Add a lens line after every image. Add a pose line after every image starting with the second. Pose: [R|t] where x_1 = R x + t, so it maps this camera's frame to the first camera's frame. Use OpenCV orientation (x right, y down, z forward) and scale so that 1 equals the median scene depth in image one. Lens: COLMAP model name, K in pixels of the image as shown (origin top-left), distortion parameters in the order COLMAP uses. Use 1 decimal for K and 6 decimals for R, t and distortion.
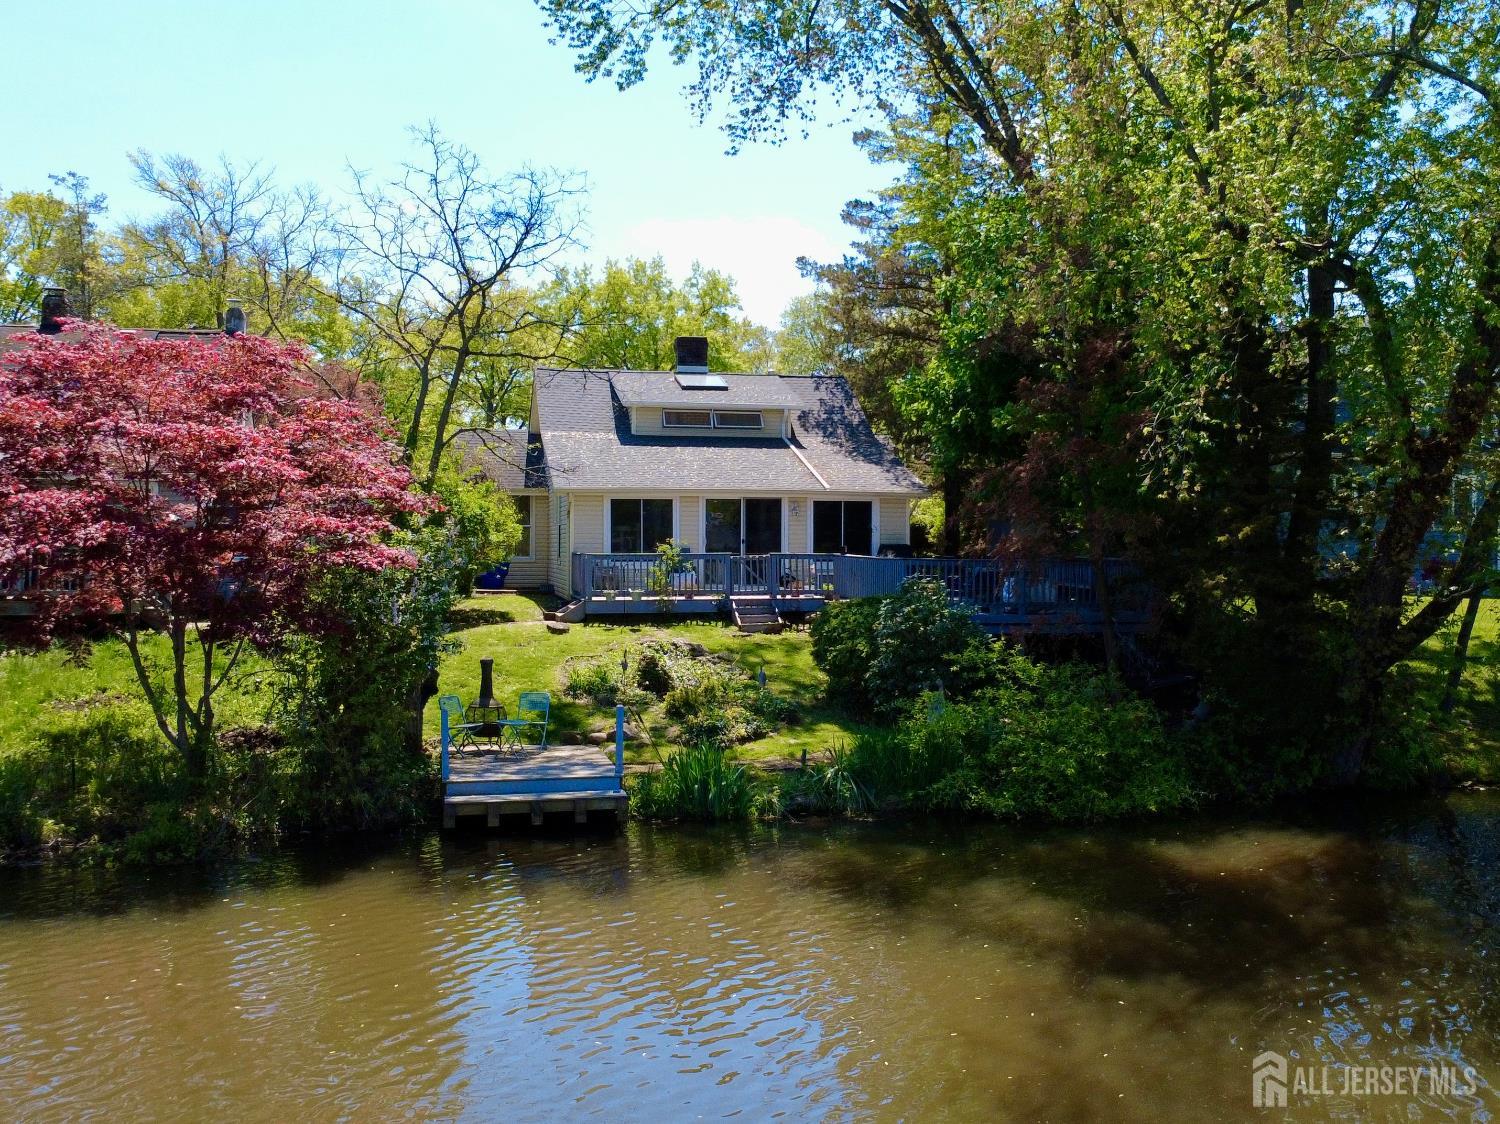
lens RADIAL K [[1063.8, 0, 750.0], [0, 1063.8, 562.0], [0, 0, 1]] dist [0.002064, -0.000875]
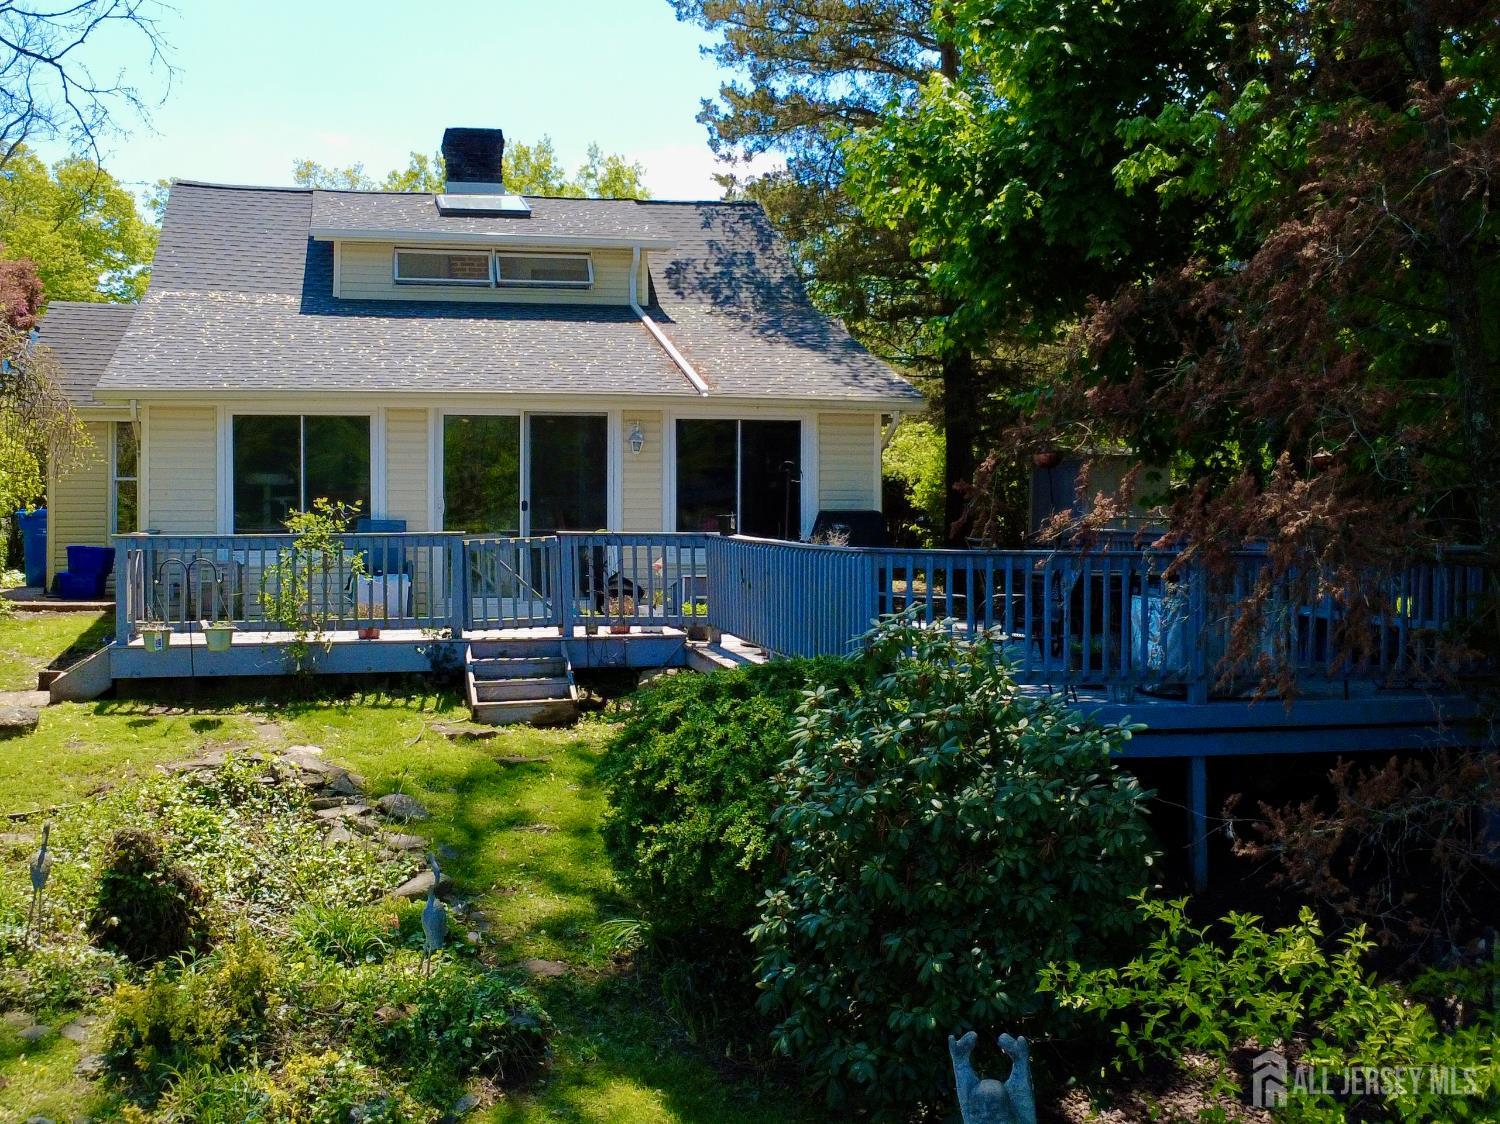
lens RADIAL K [[1206.1, 0, 661.0], [0, 1206.1, 526.7], [0, 0, 1]] dist [-0.001590, -0.006152]
pose [[0.999684, -0.002724, -0.025003, 0.072234], [0.002595, 0.999983, -0.005193, -0.007831], [0.025016, 0.005127, 0.999674, 0.509501]]
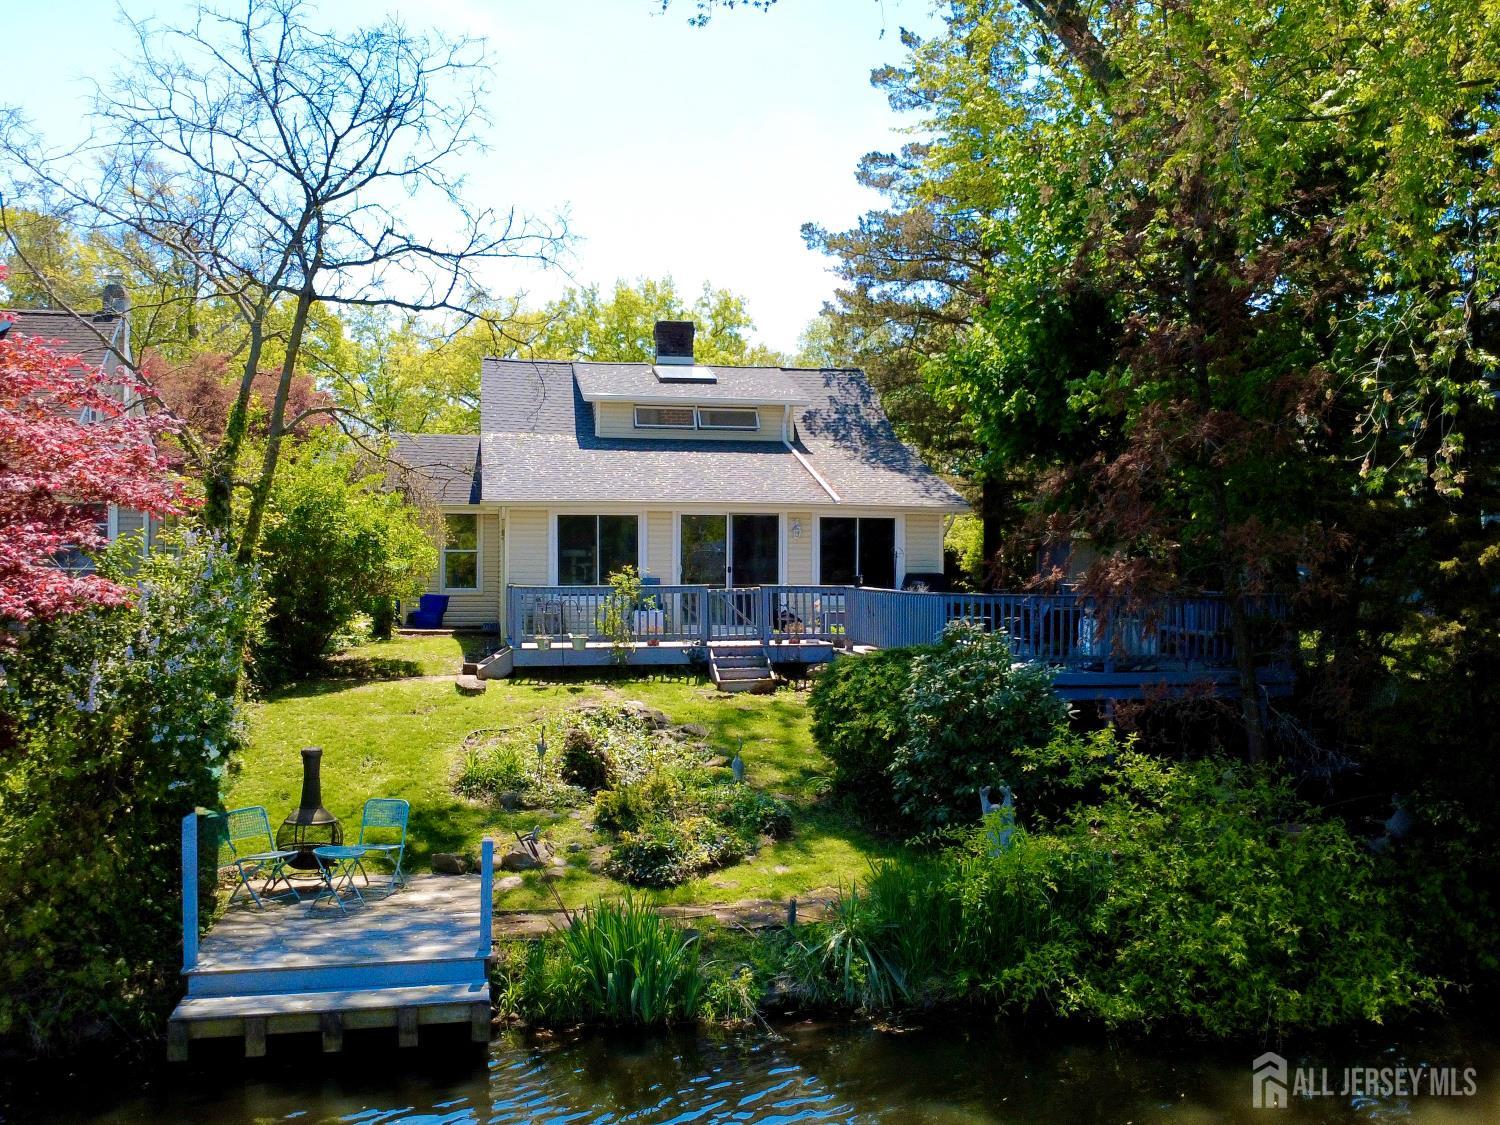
lens RADIAL K [[1023.5, 0, 748.7], [0, 1023.5, 586.2], [0, 0, 1]] dist [-0.004344, -0.000421]
pose [[0.999757, -0.000132, -0.022029, 0.026298], [0.000066, 0.999996, -0.002984, -0.005418], [0.022030, 0.002981, 0.999753, 0.272605]]
